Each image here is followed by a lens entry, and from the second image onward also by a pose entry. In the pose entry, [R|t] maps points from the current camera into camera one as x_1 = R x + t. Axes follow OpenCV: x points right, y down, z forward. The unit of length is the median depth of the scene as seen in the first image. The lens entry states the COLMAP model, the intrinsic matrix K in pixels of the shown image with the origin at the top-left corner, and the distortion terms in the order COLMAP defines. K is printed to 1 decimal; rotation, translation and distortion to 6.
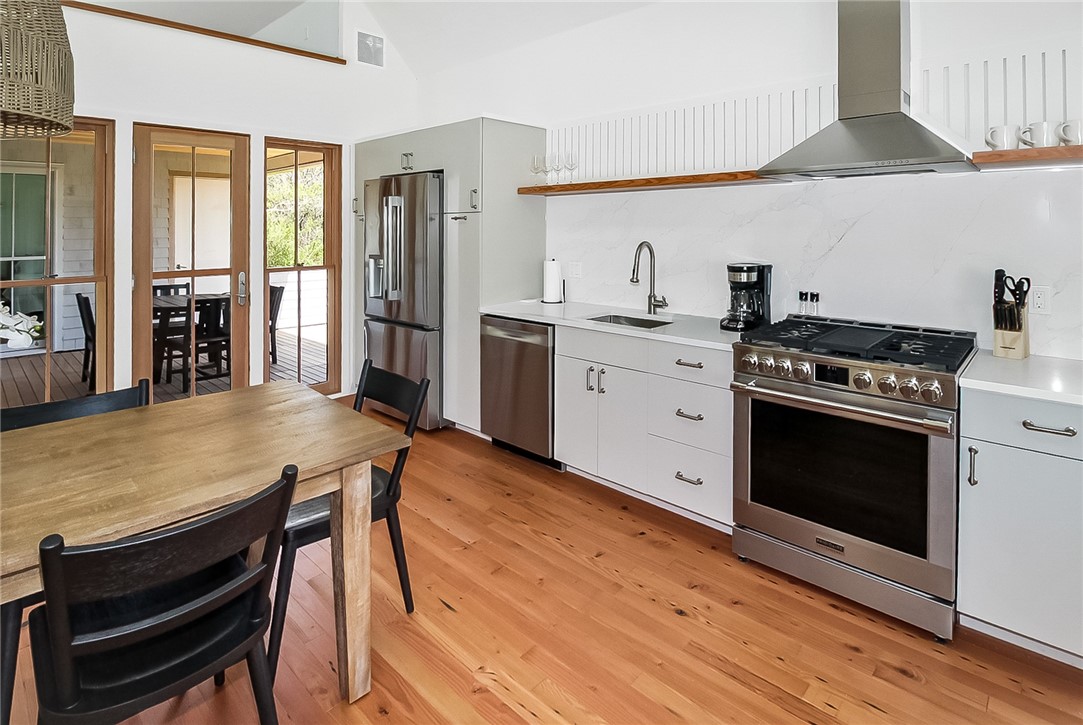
lens RADIAL K [[589.7, 0, 538.8], [0, 589.7, 221.6], [0, 0, 1]] dist [0.000732, 0.000302]
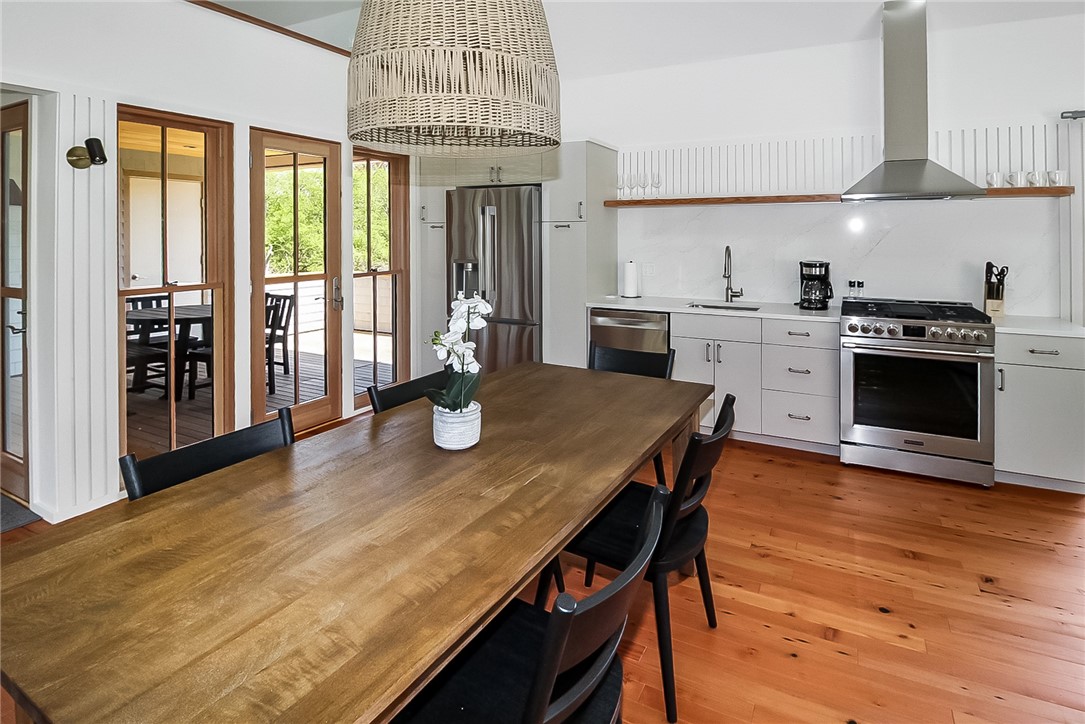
lens RADIAL K [[579.3, 0, 580.4], [0, 579.3, 233.4], [0, 0, 1]] dist [-0.001162, 0.000555]
pose [[0.953587, 0.006175, 0.301054, -0.500476], [-0.007078, 0.999973, 0.001906, 0.006101], [-0.301034, -0.003949, 0.953605, -0.106449]]
